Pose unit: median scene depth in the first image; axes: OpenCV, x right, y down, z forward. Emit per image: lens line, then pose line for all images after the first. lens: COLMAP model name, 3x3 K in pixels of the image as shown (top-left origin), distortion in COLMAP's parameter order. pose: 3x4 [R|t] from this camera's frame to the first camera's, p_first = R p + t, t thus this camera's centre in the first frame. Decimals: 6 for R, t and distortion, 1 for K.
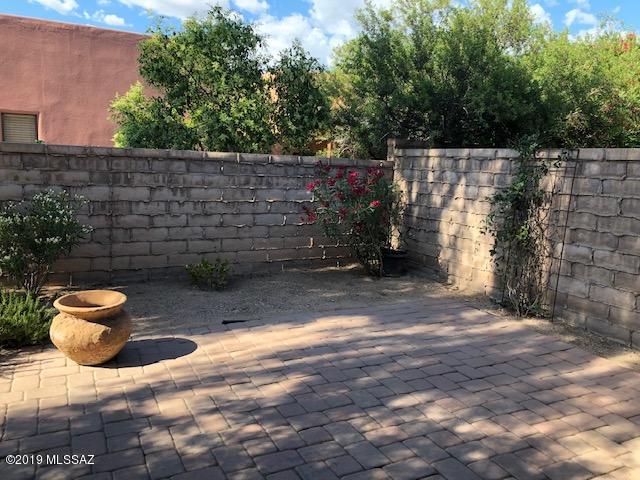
lens RADIAL K [[516.8, 0, 311.5], [0, 516.8, 232.0], [0, 0, 1]] dist [0.012957, -0.003918]
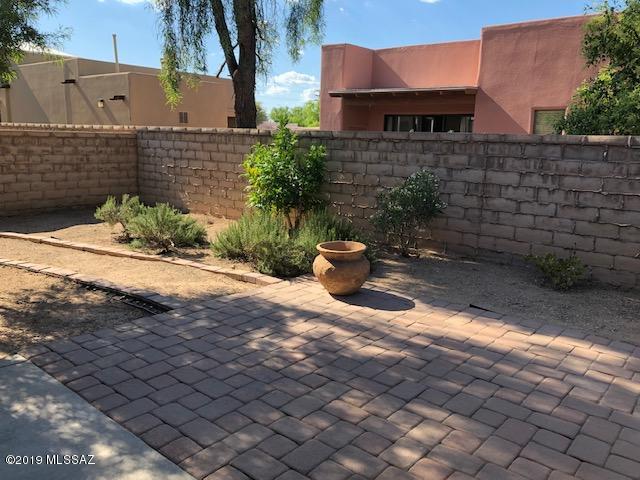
lens RADIAL K [[510.3, 0, 320.0], [0, 510.3, 240.0], [0, 0, 1]] dist [0.008992, 0.001112]
pose [[0.407478, 0.151468, -0.900566, 0.434361], [-0.138271, 0.985013, 0.103108, -0.006646], [0.902686, 0.082507, 0.422315, 0.244079]]
